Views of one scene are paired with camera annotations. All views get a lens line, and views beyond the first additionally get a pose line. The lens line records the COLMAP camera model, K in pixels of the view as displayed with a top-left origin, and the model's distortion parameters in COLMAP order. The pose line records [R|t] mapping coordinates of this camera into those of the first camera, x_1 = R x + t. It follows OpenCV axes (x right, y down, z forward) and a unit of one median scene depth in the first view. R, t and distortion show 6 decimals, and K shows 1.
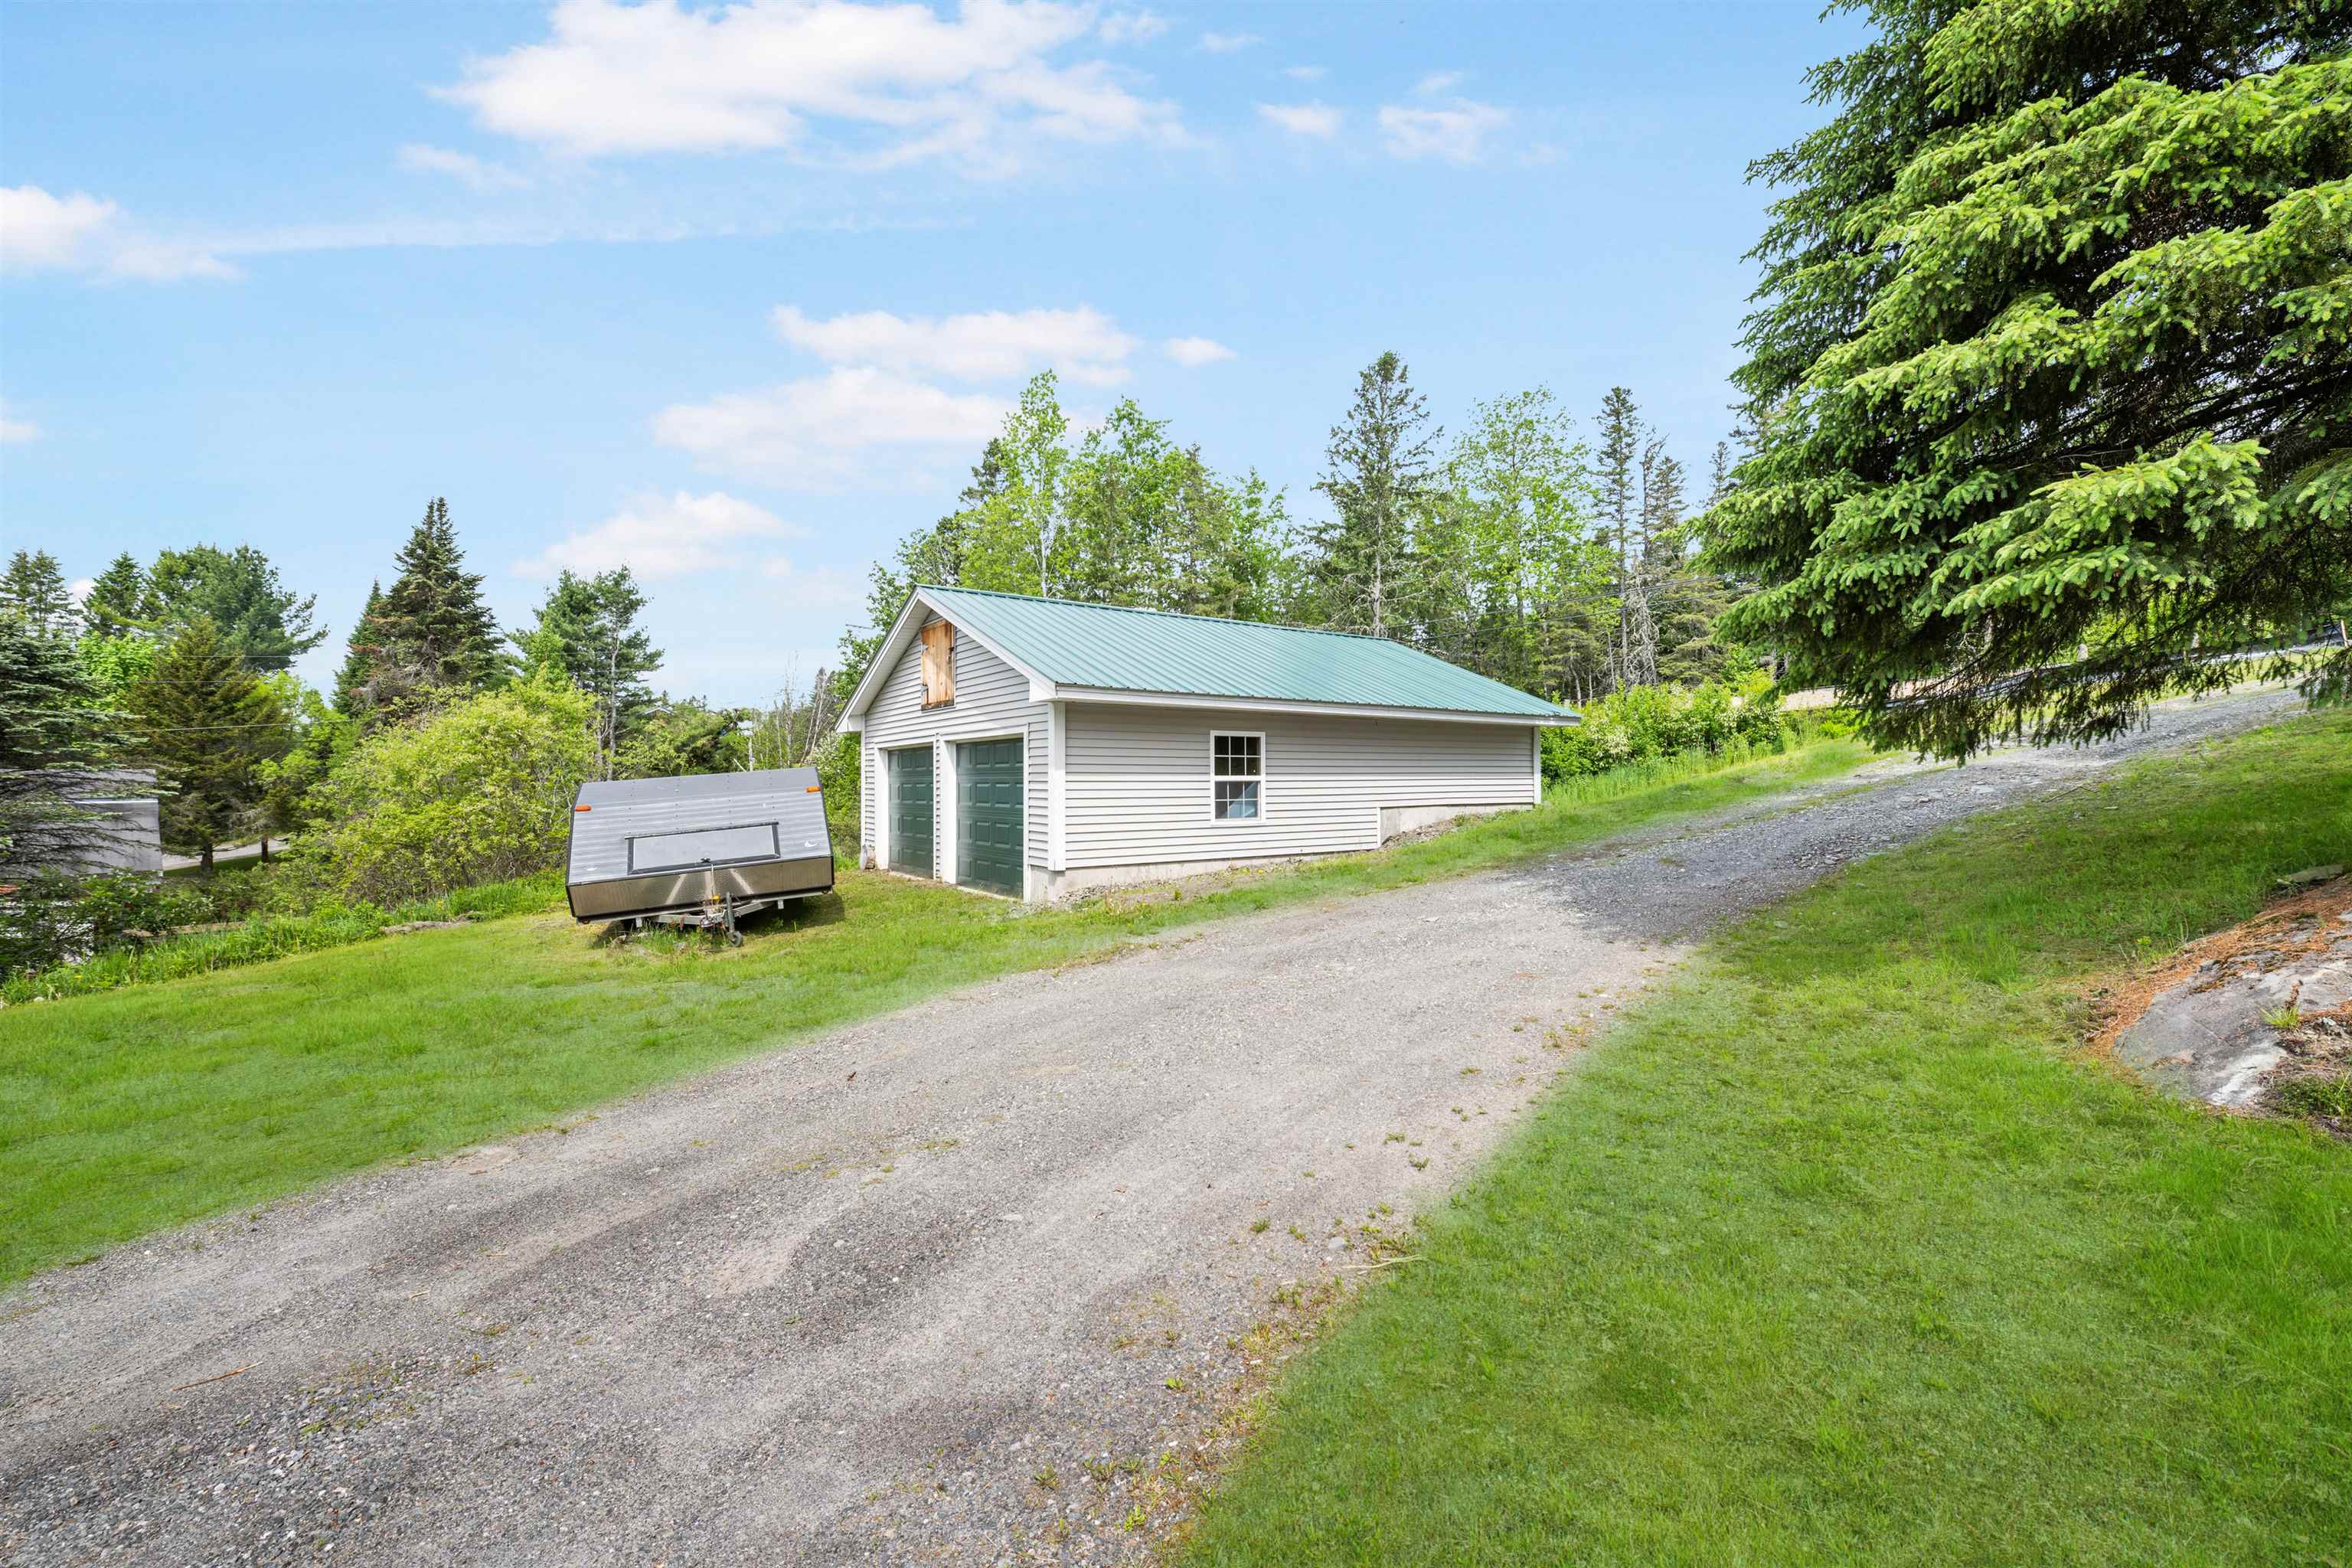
lens RADIAL K [[951.7, 0, 1174.6], [0, 951.7, 774.8], [0, 0, 1]] dist [-0.007045, -0.001017]
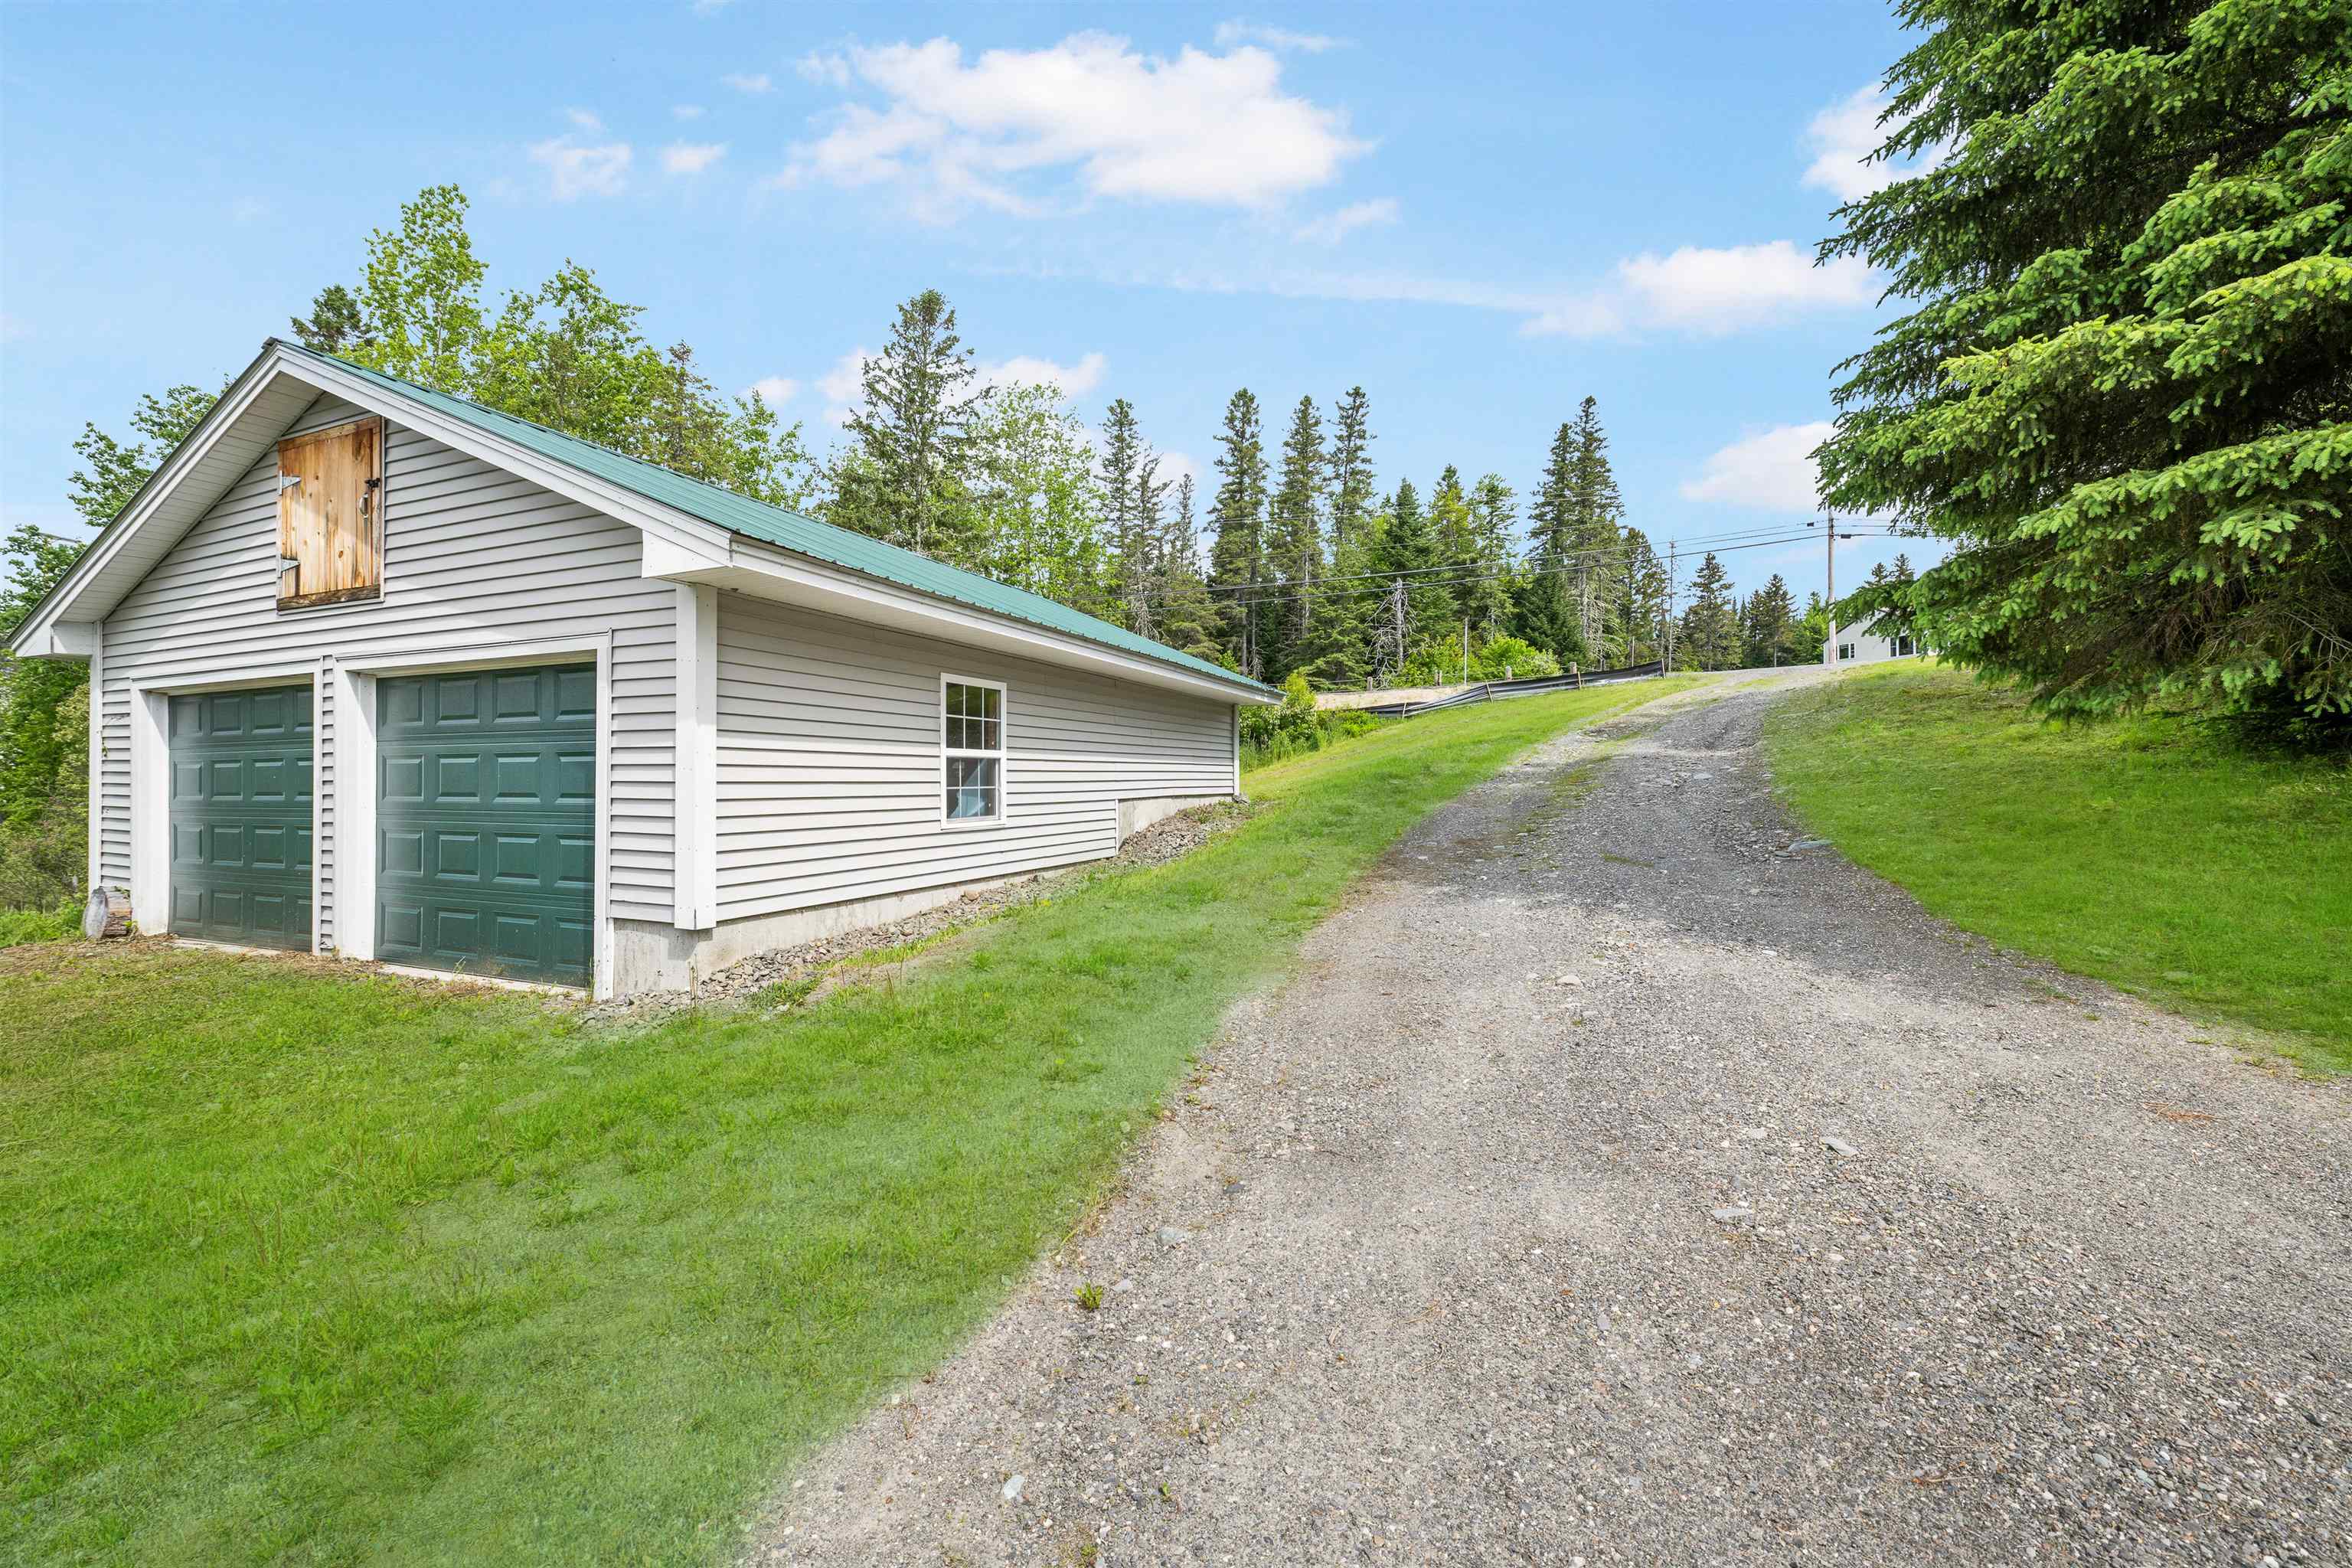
lens RADIAL K [[951.7, 0, 1174.6], [0, 951.7, 774.8], [0, 0, 1]] dist [-0.007045, -0.001017]
pose [[0.847627, 0.005215, 0.530566, -0.050409], [-0.005256, 0.999985, -0.001432, 0.005890], [-0.530566, -0.001575, 0.847642, 0.130506]]
